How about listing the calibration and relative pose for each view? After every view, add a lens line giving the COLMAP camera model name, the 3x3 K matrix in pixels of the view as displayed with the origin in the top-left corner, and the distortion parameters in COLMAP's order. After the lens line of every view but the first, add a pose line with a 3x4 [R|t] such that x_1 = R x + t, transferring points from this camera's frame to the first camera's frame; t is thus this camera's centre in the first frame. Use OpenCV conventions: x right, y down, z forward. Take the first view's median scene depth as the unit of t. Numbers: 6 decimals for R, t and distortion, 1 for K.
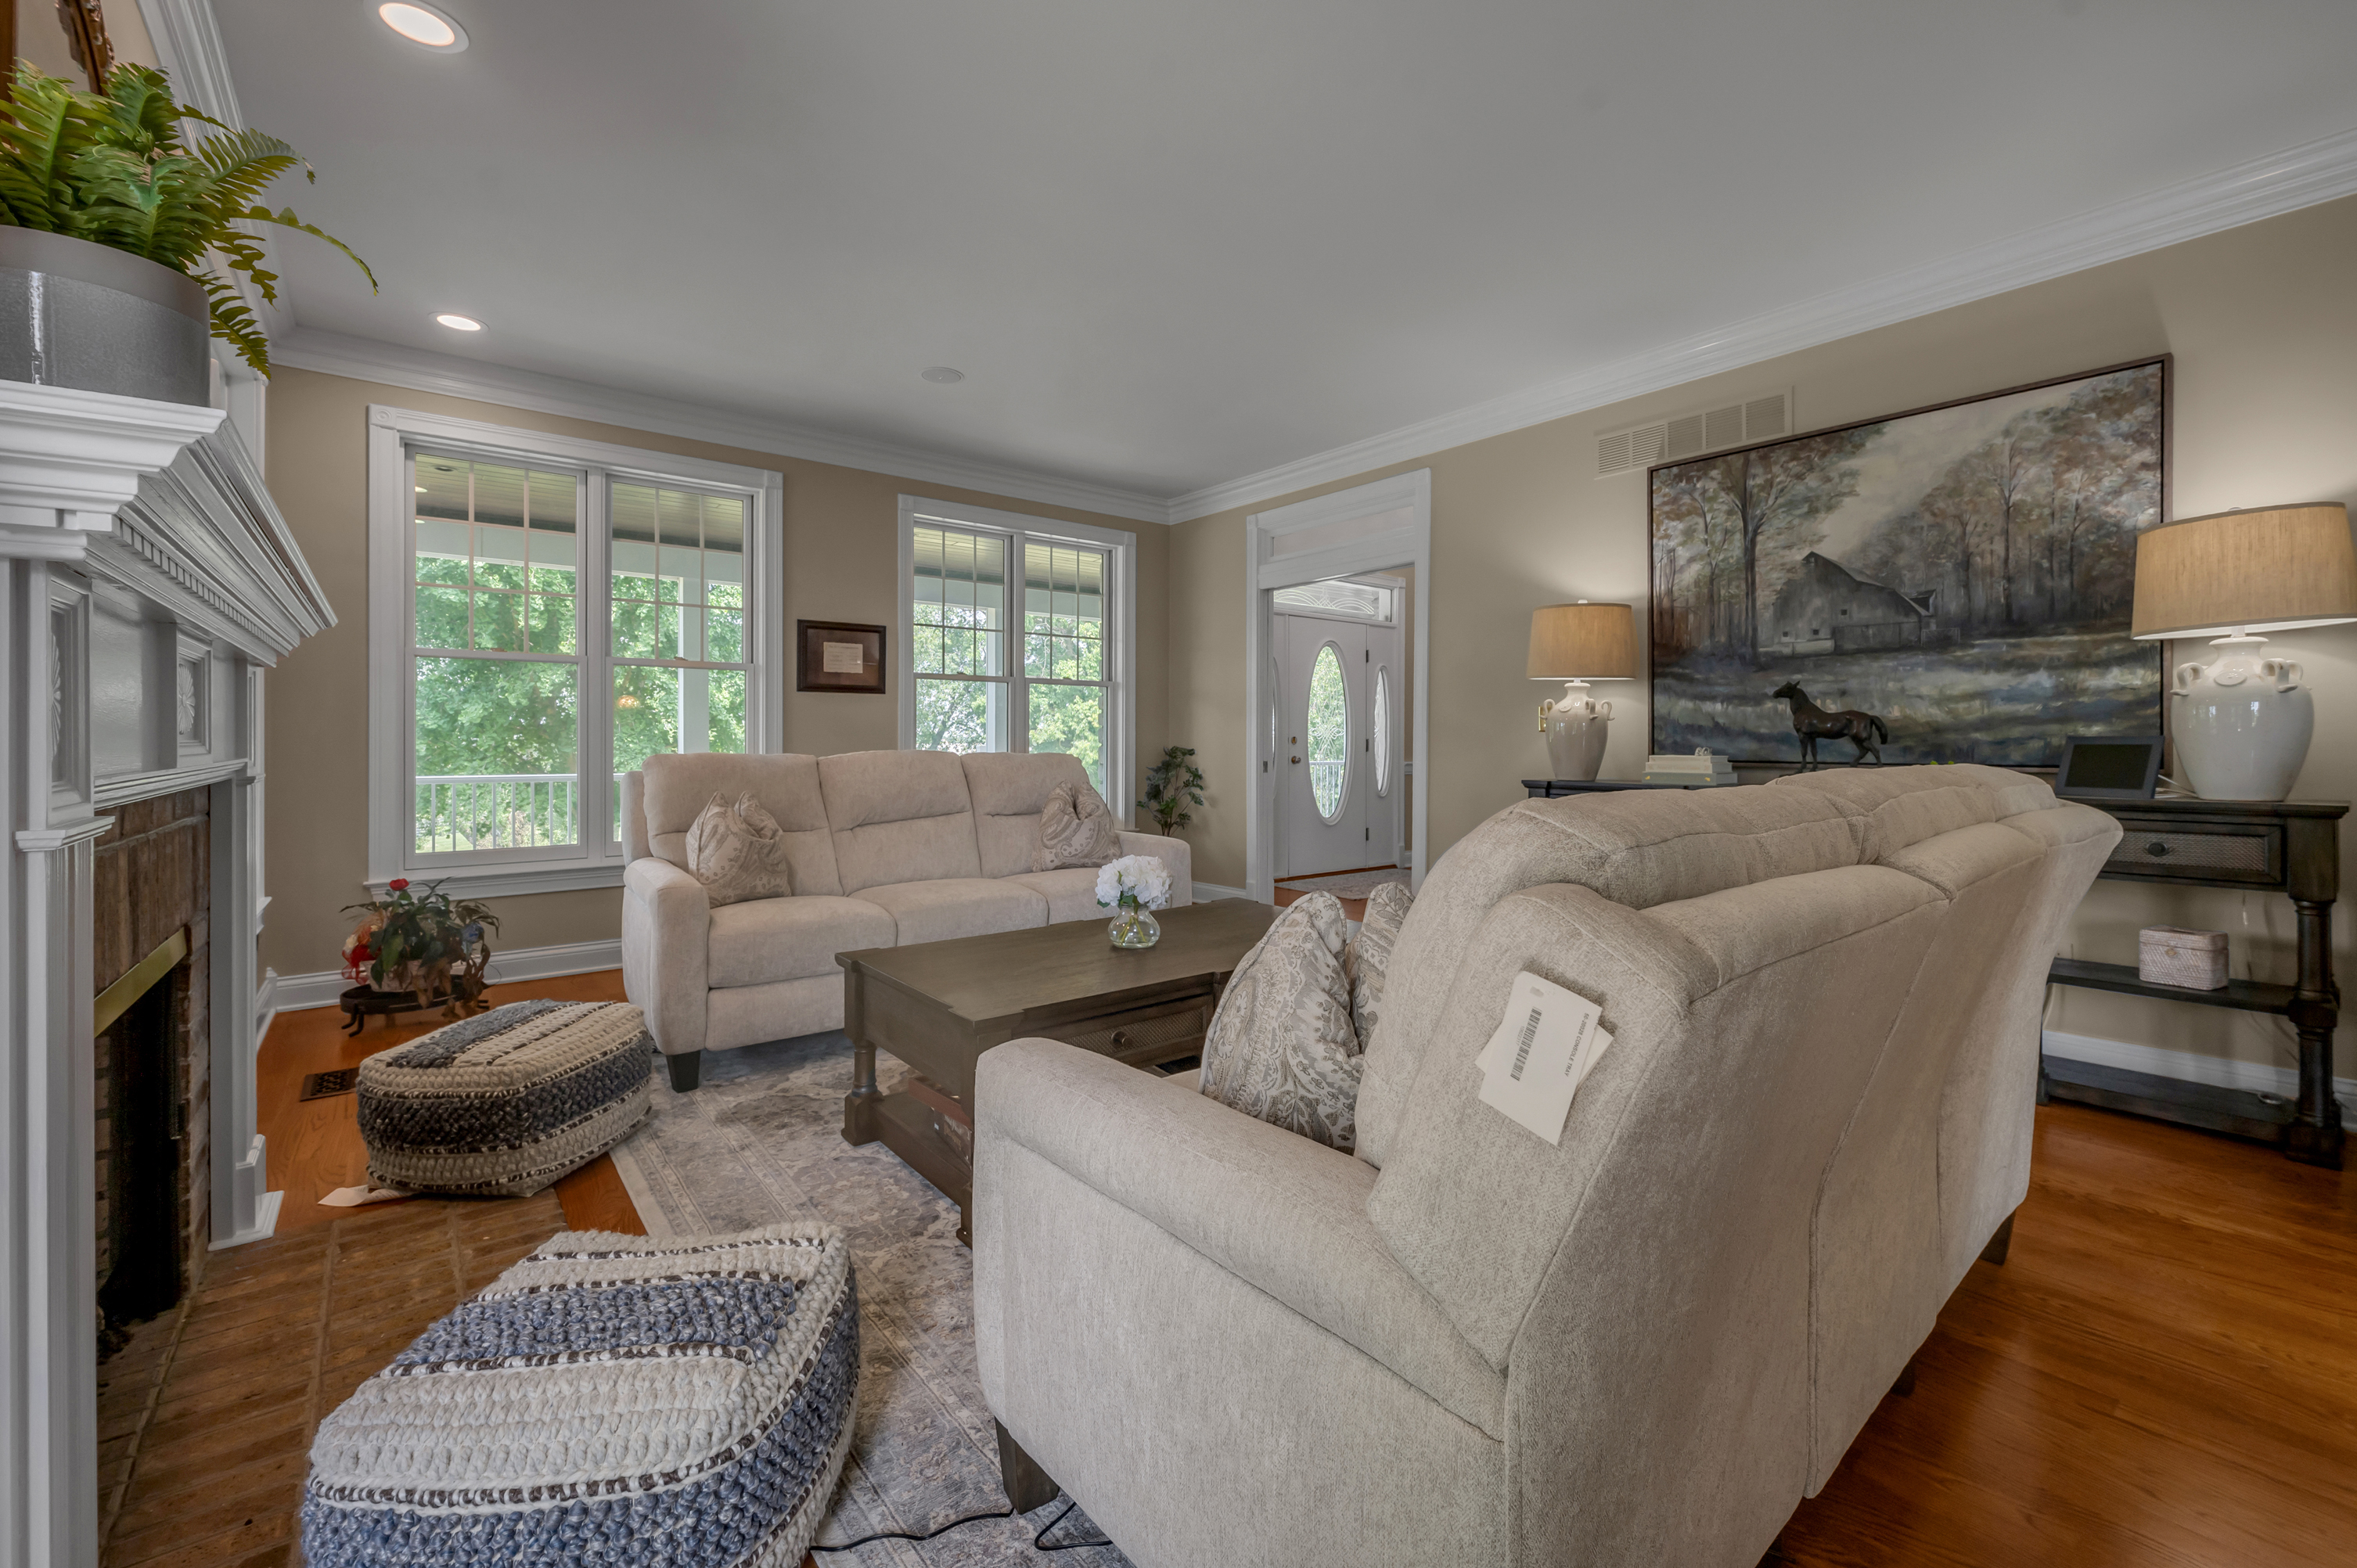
lens RADIAL K [[991.6, 0, 1201.2], [0, 991.6, 739.1], [0, 0, 1]] dist [0.000048, -0.000359]
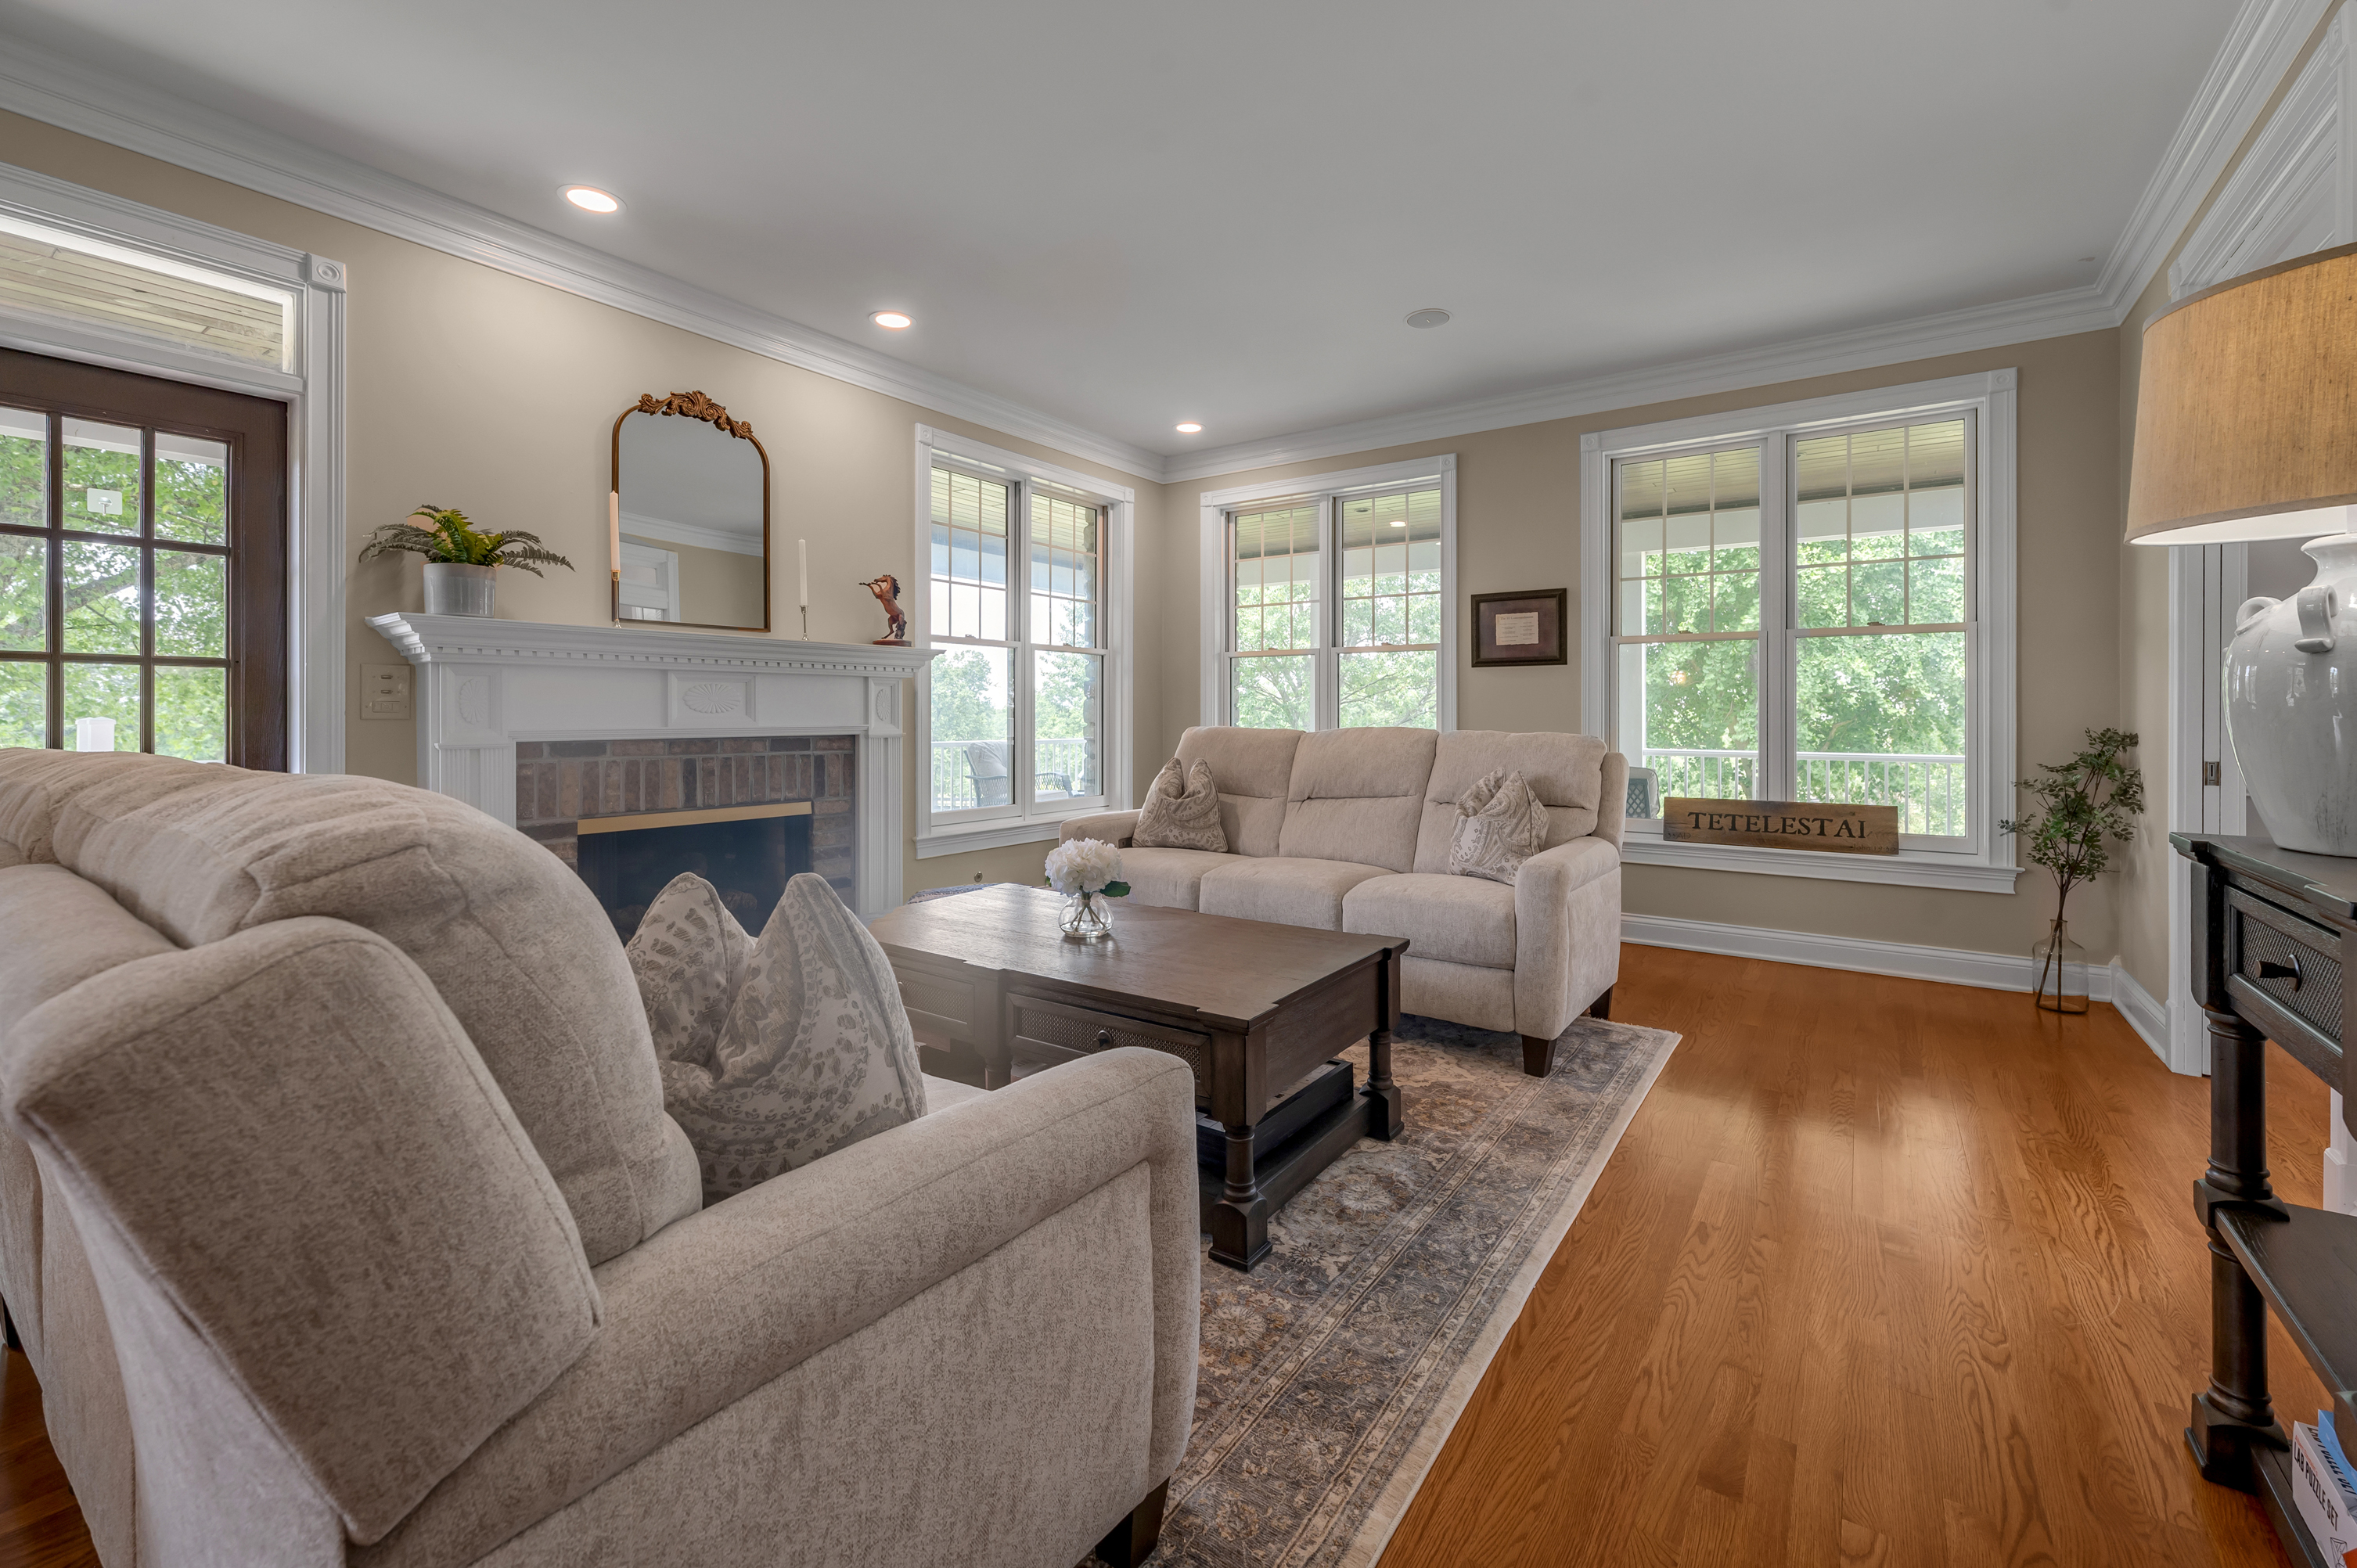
lens RADIAL K [[991.6, 0, 1155.1], [0, 991.6, 723.0], [0, 0, 1]] dist [0.000048, -0.000359]
pose [[0.242075, 0.007261, -0.970230, 0.464540], [0.001685, 0.999967, 0.007904, -0.000492], [0.970256, -0.003548, 0.242055, 0.428898]]
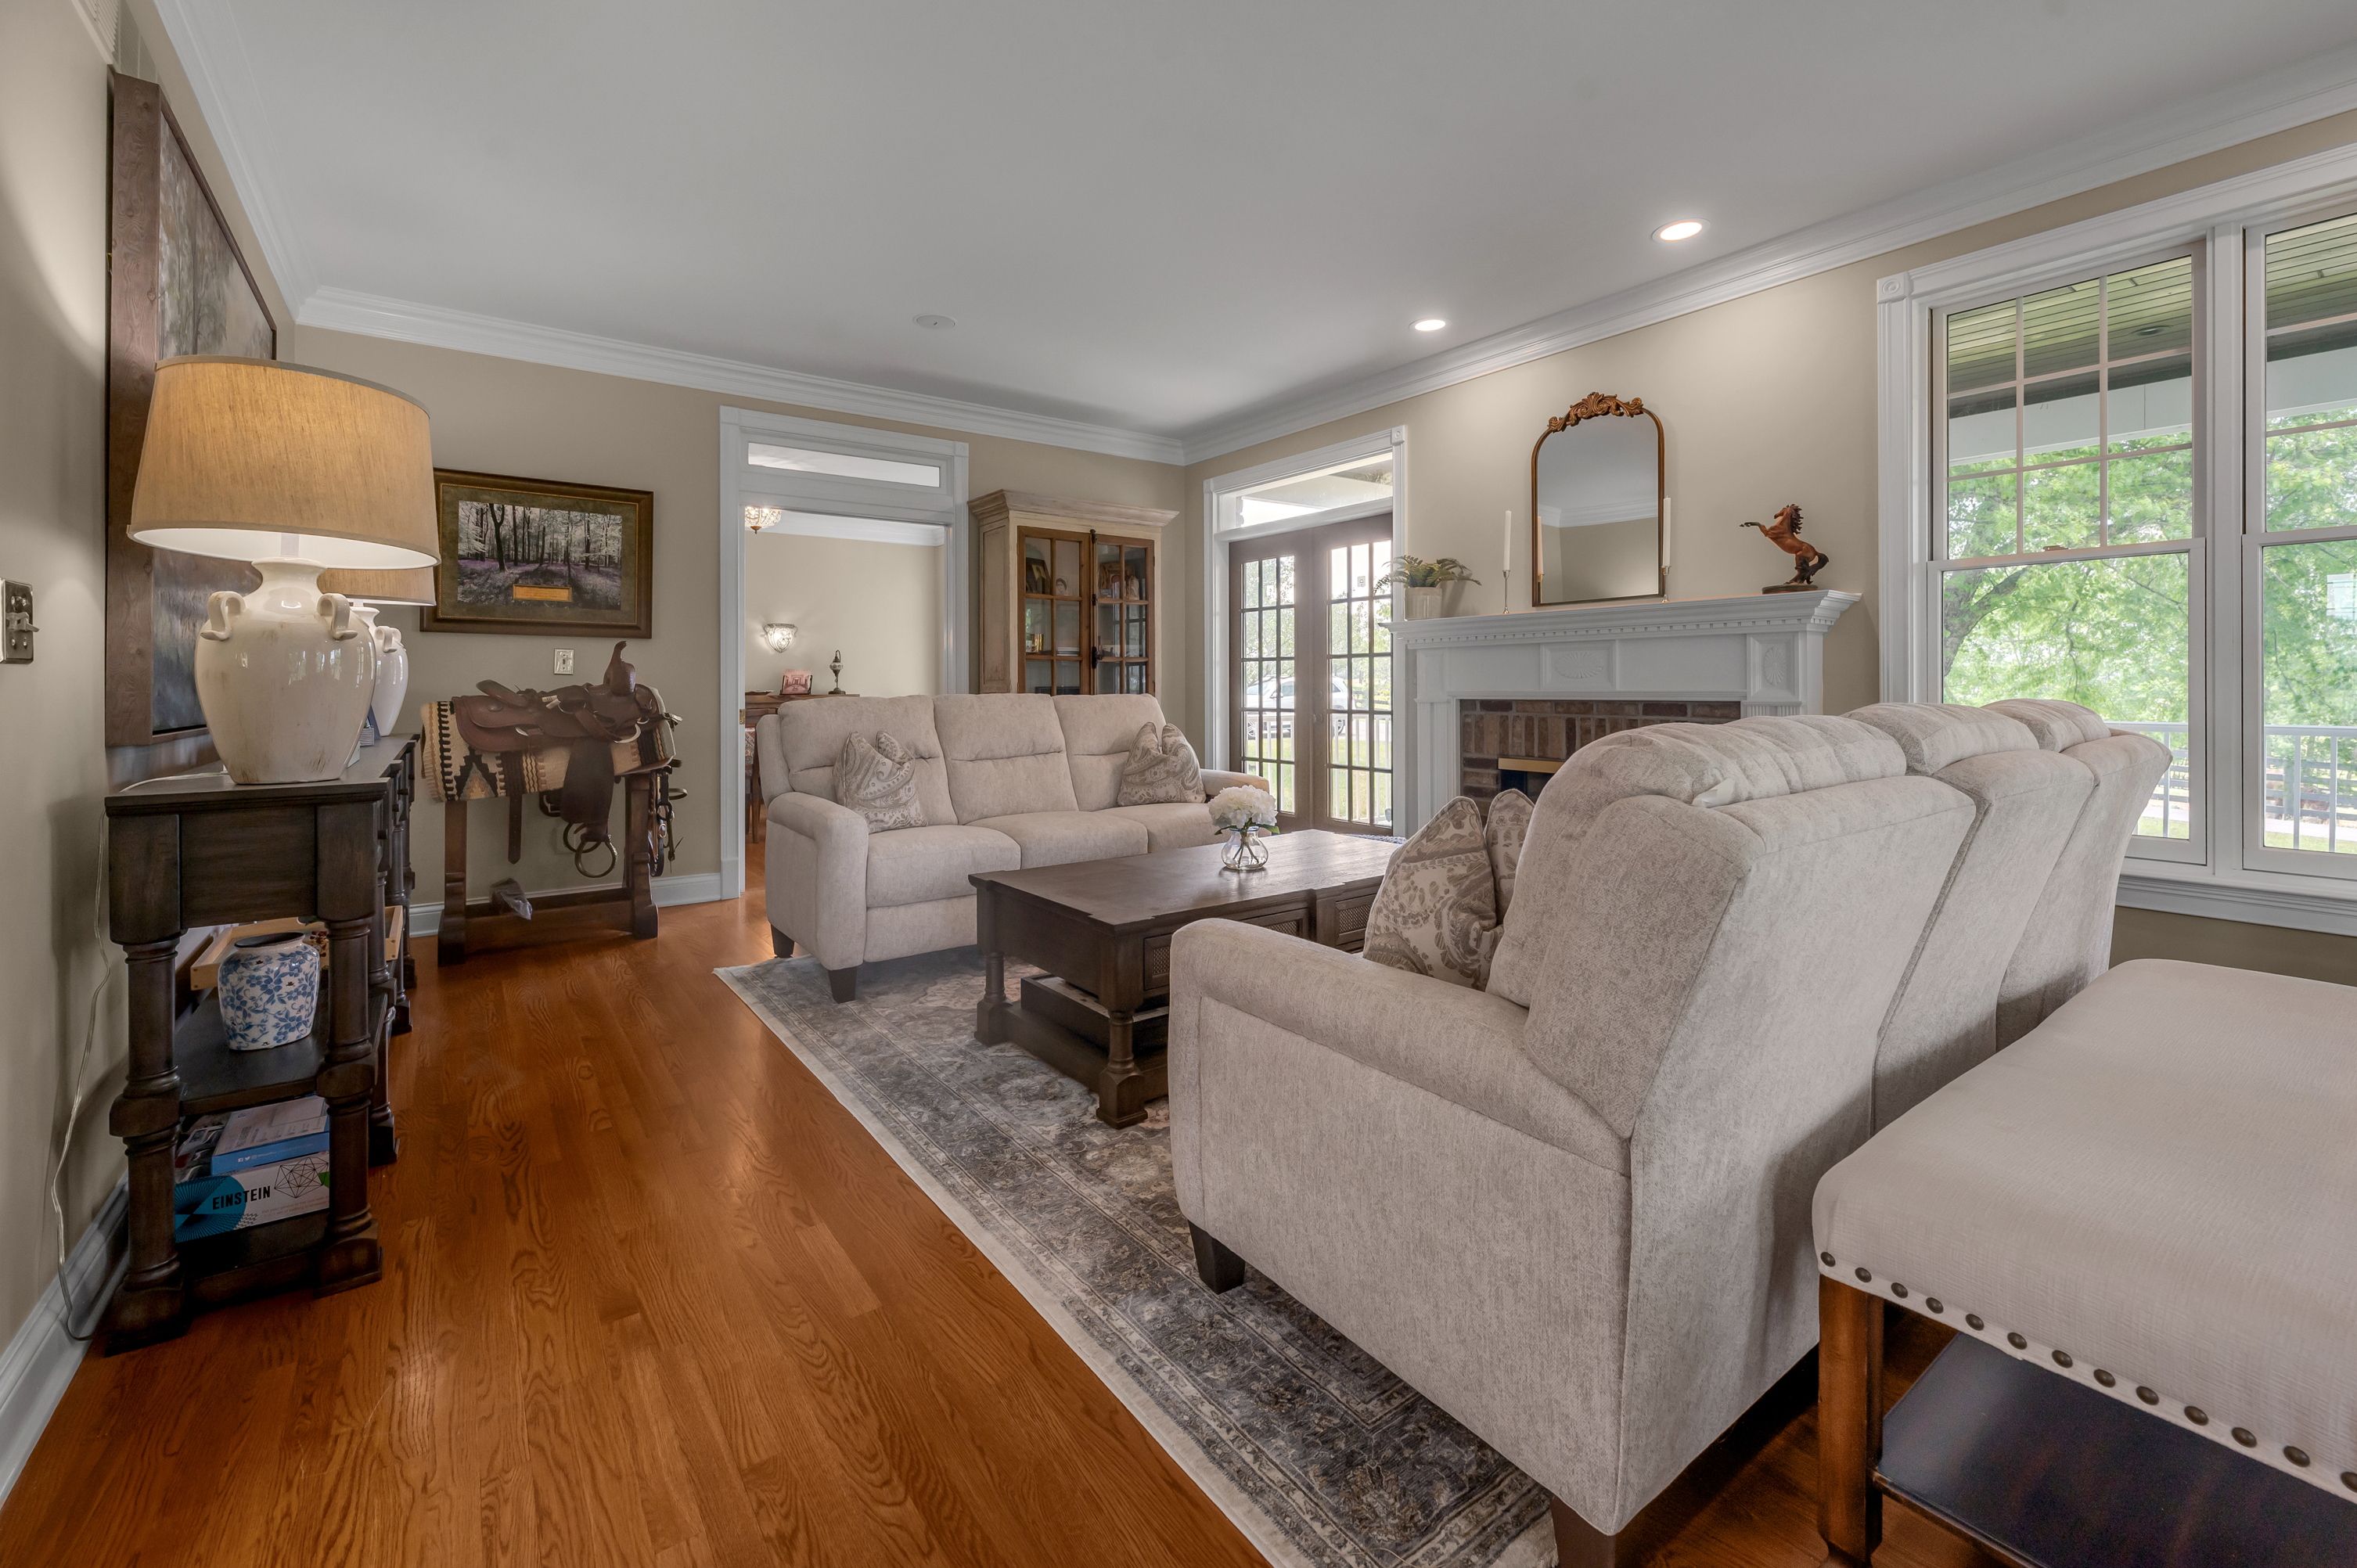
lens RADIAL K [[991.6, 0, 1214.8], [0, 991.6, 685.4], [0, 0, 1]] dist [0.000048, -0.000359]
pose [[-0.999430, 0.007259, 0.032984, -0.034462], [0.007223, 0.999973, -0.001219, 0.002072], [-0.032992, -0.000980, -0.999455, 1.109594]]
